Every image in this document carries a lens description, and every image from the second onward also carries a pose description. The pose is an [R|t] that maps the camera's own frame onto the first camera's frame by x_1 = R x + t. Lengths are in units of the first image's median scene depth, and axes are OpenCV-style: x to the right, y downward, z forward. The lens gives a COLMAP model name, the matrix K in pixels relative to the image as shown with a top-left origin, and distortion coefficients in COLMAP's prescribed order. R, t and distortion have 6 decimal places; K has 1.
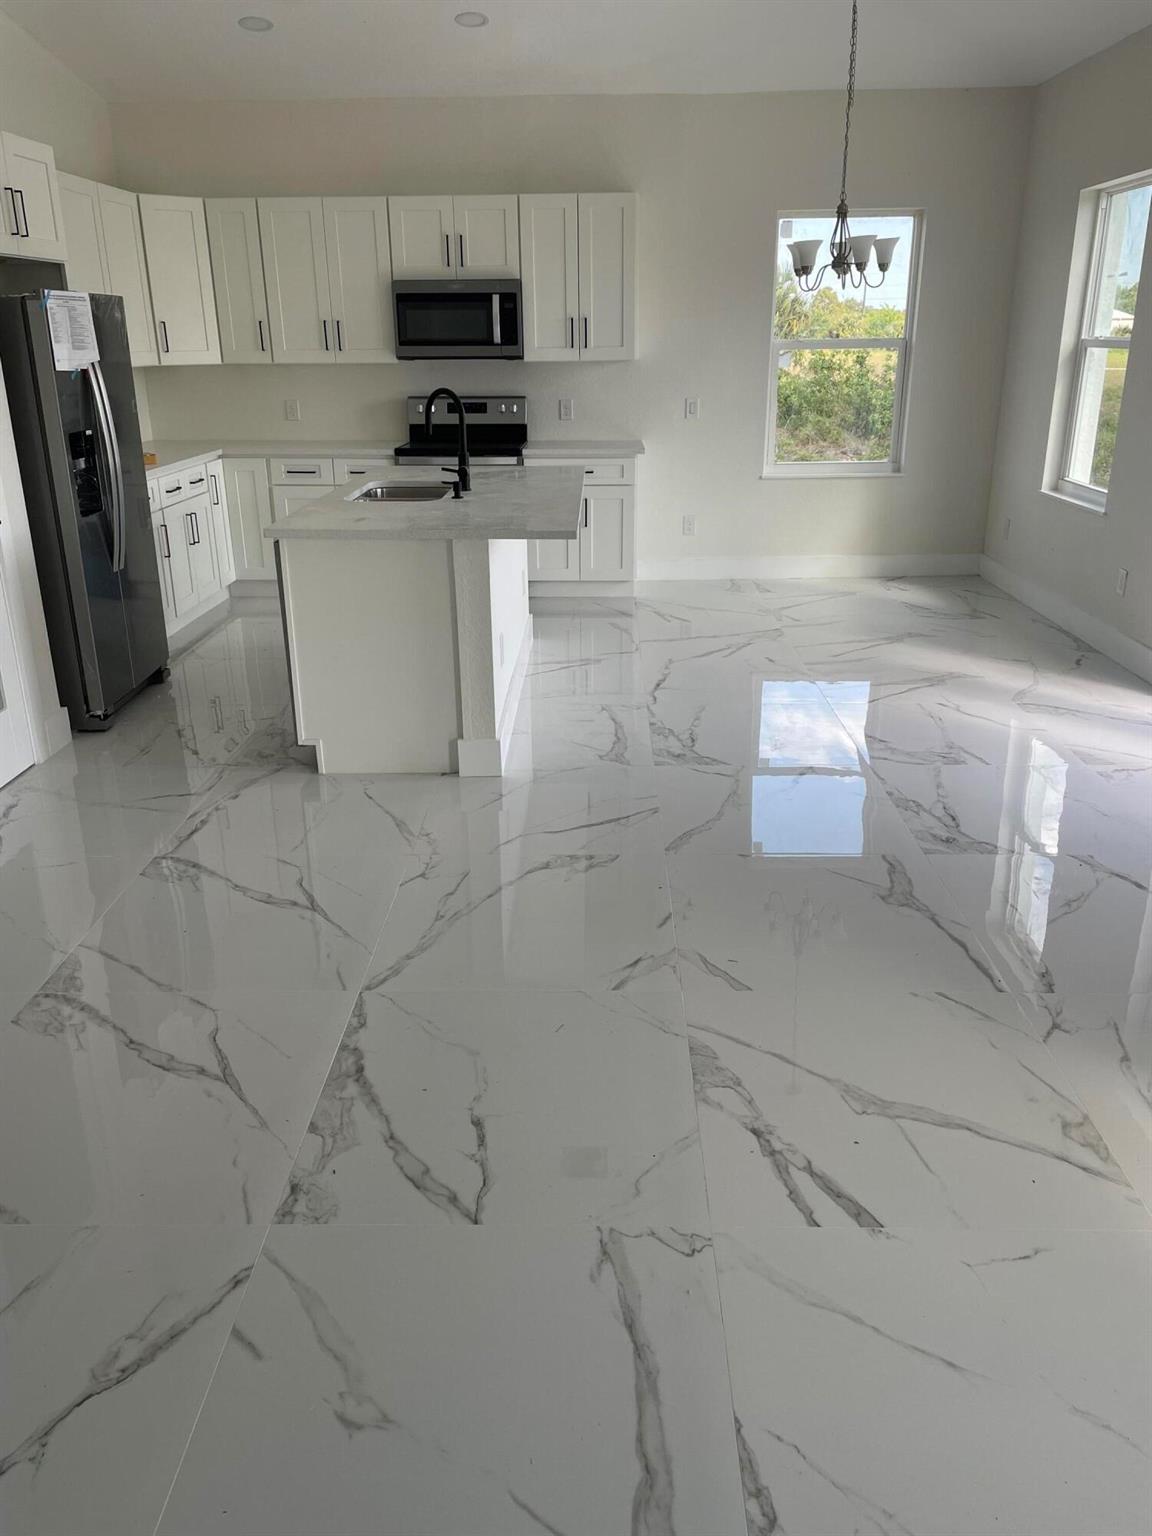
lens RADIAL K [[1171.7, 0, 578.0], [0, 1171.7, 777.1], [0, 0, 1]] dist [0.035996, -0.029874]
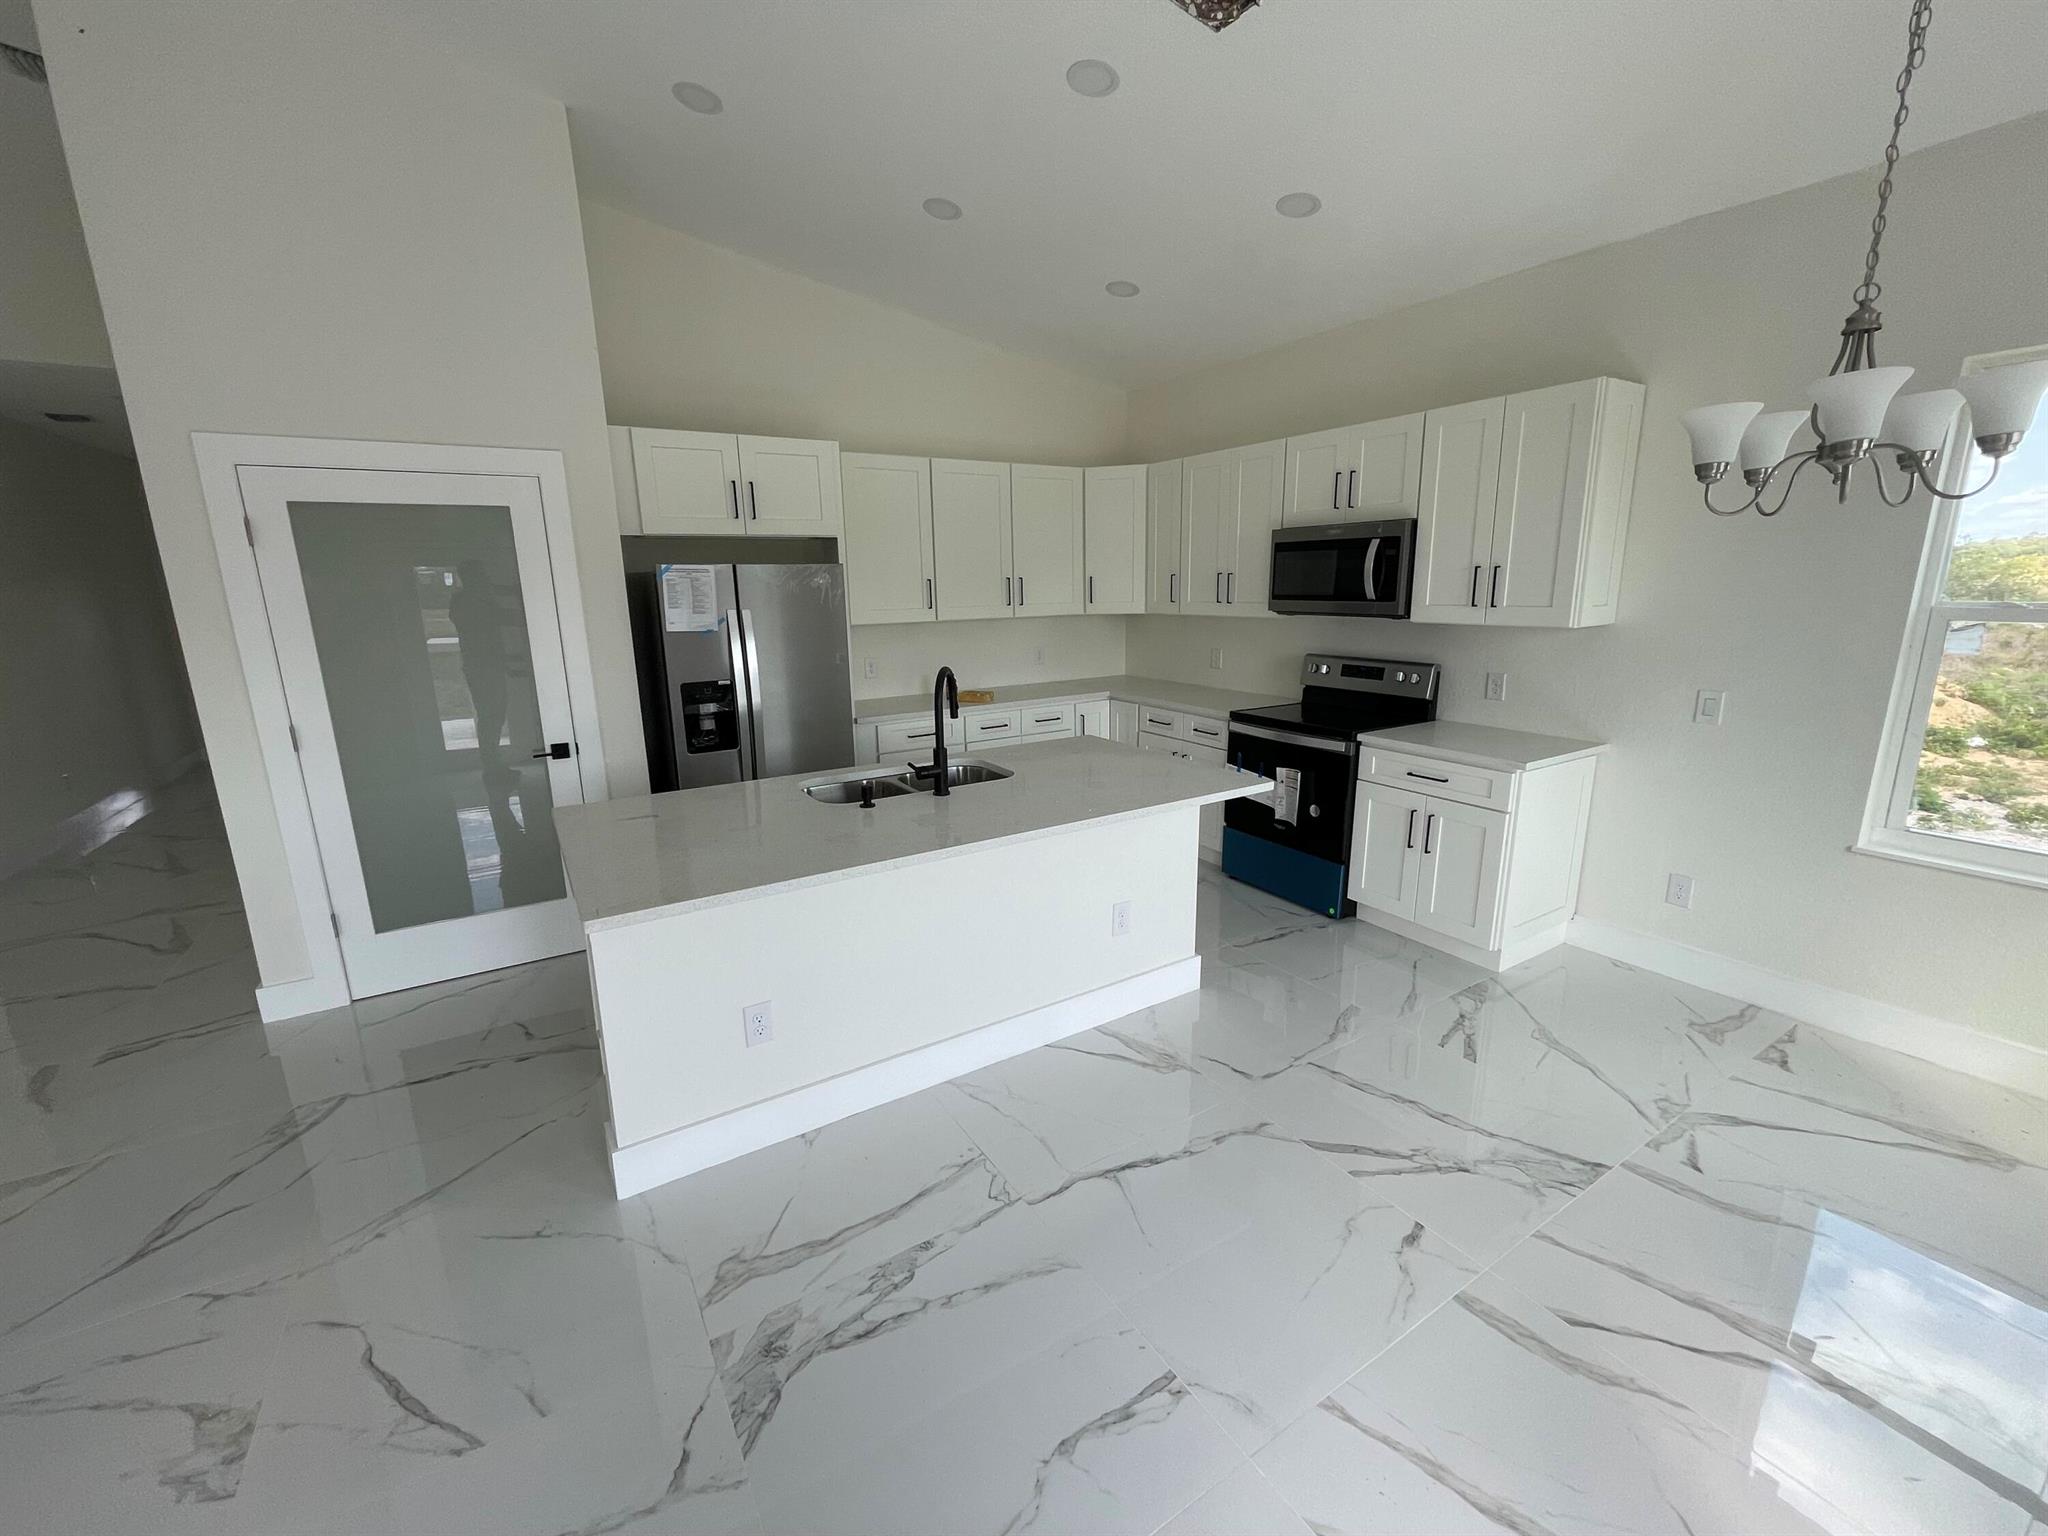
lens RADIAL K [[829.4, 0, 1017.7], [0, 829.4, 764.4], [0, 0, 1]] dist [-0.002762, 0.000360]
pose [[0.545222, 0.181879, -0.818323, 0.273515], [-0.282005, 0.959080, 0.025273, -0.213445], [0.789434, 0.216992, 0.574202, 0.529087]]
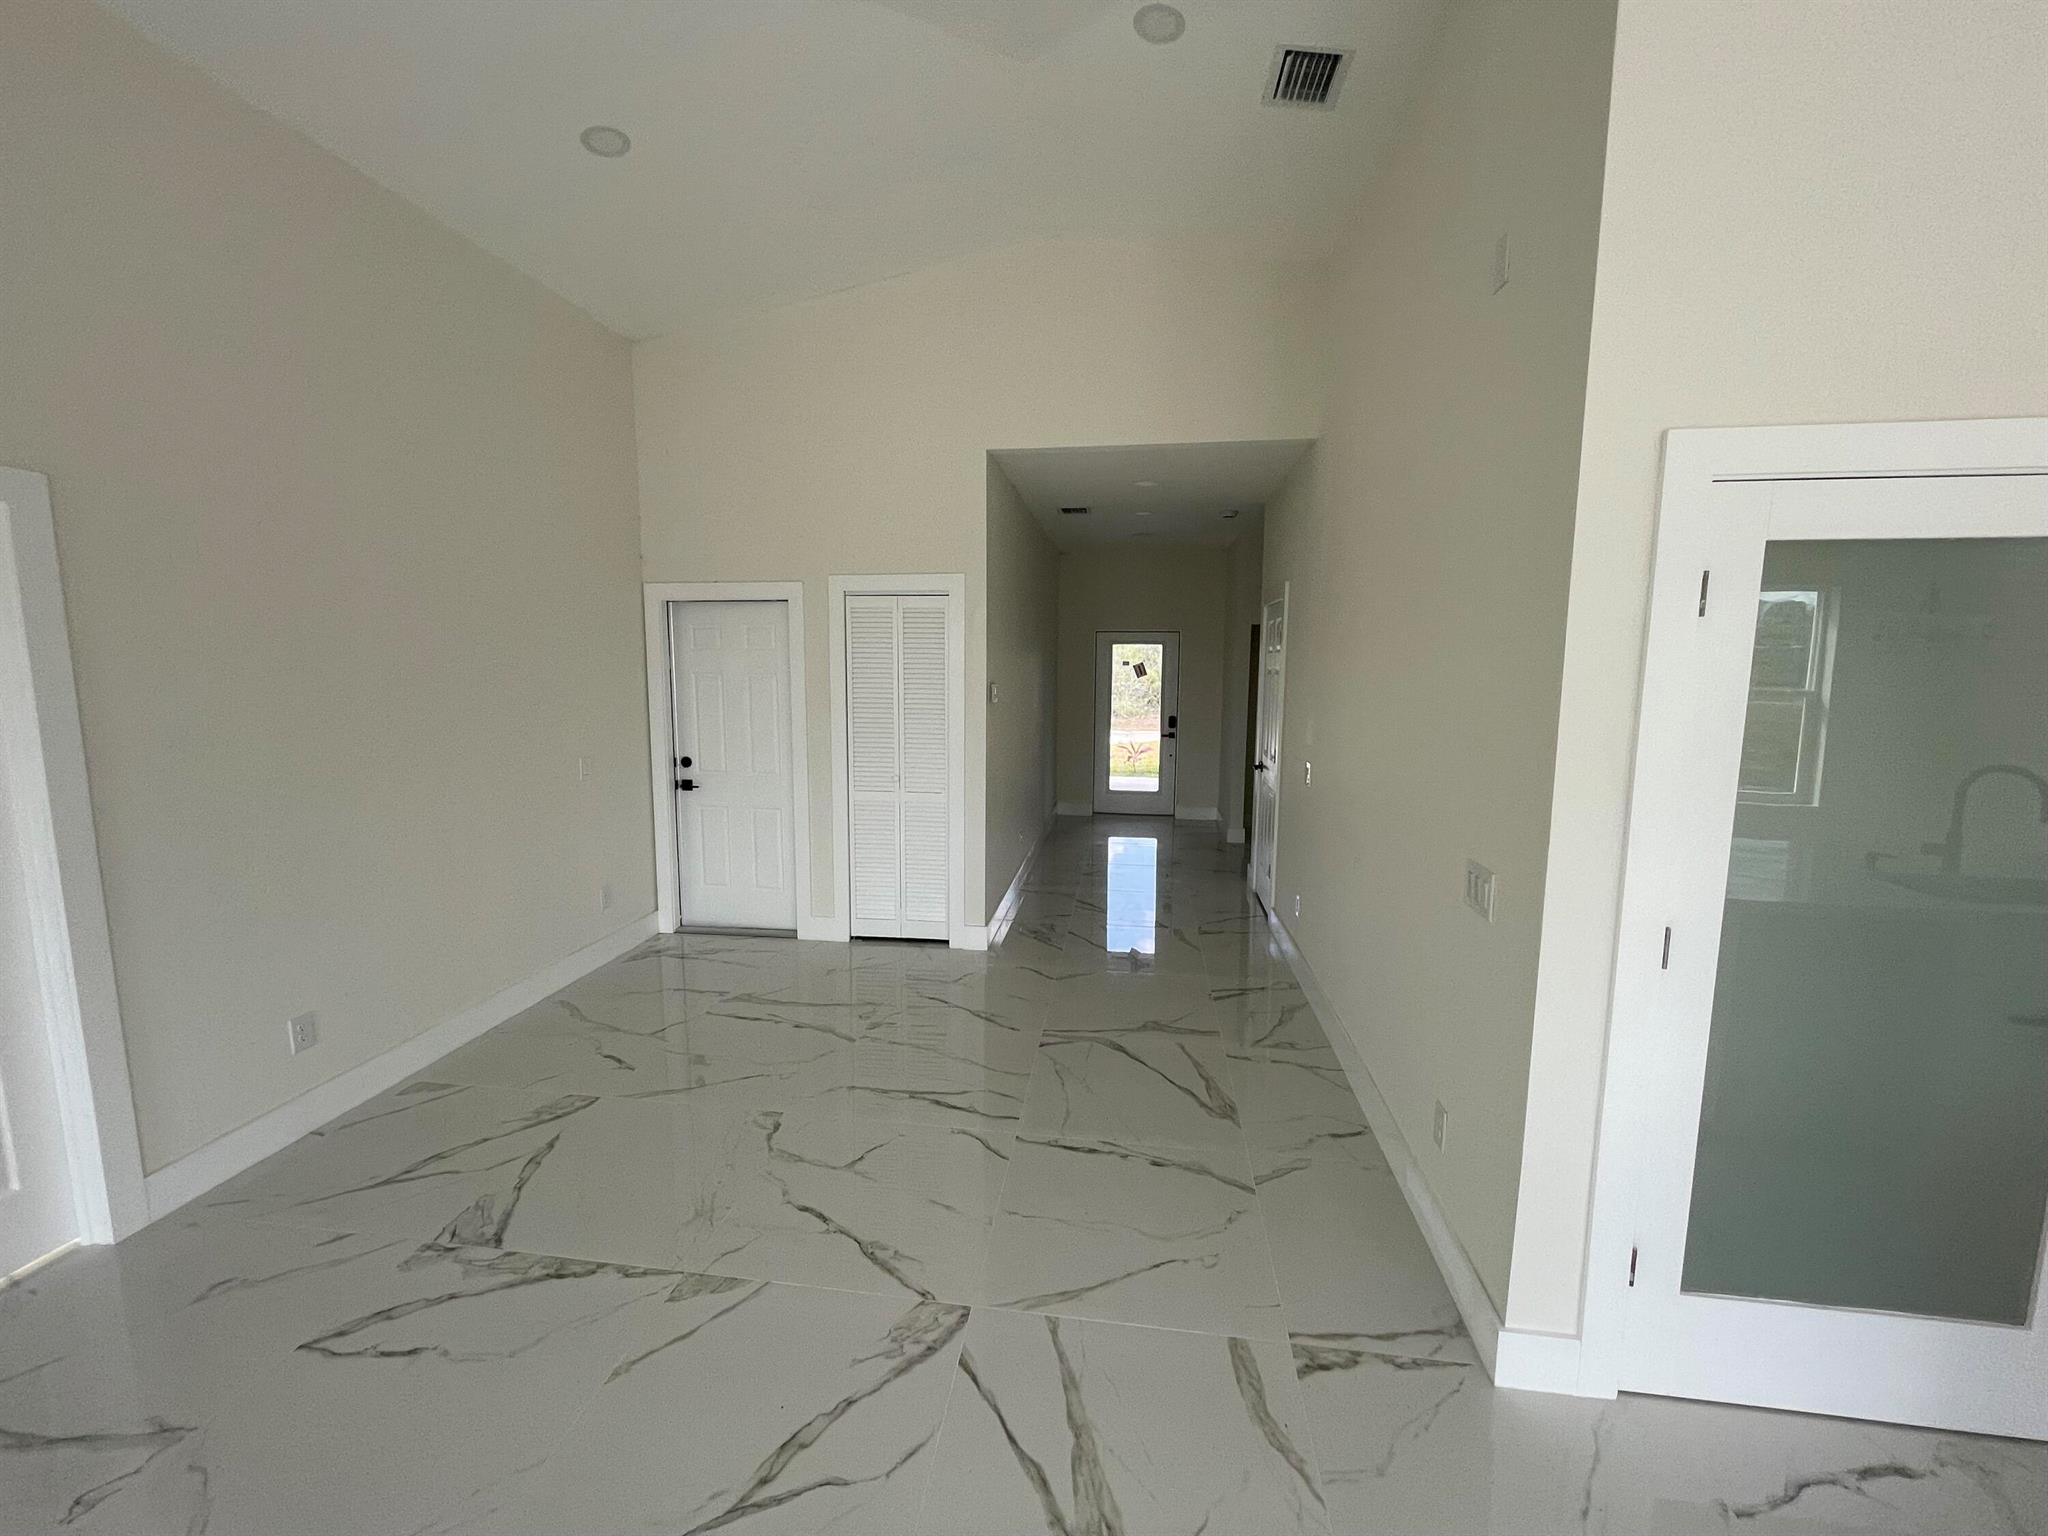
lens RADIAL K [[829.4, 0, 1015.1], [0, 829.4, 759.5], [0, 0, 1]] dist [-0.002762, 0.000360]
pose [[-0.122785, 0.127165, -0.984252, -0.034374], [-0.351583, 0.921864, 0.162964, -0.130234], [0.928070, 0.366056, -0.068482, 0.284542]]
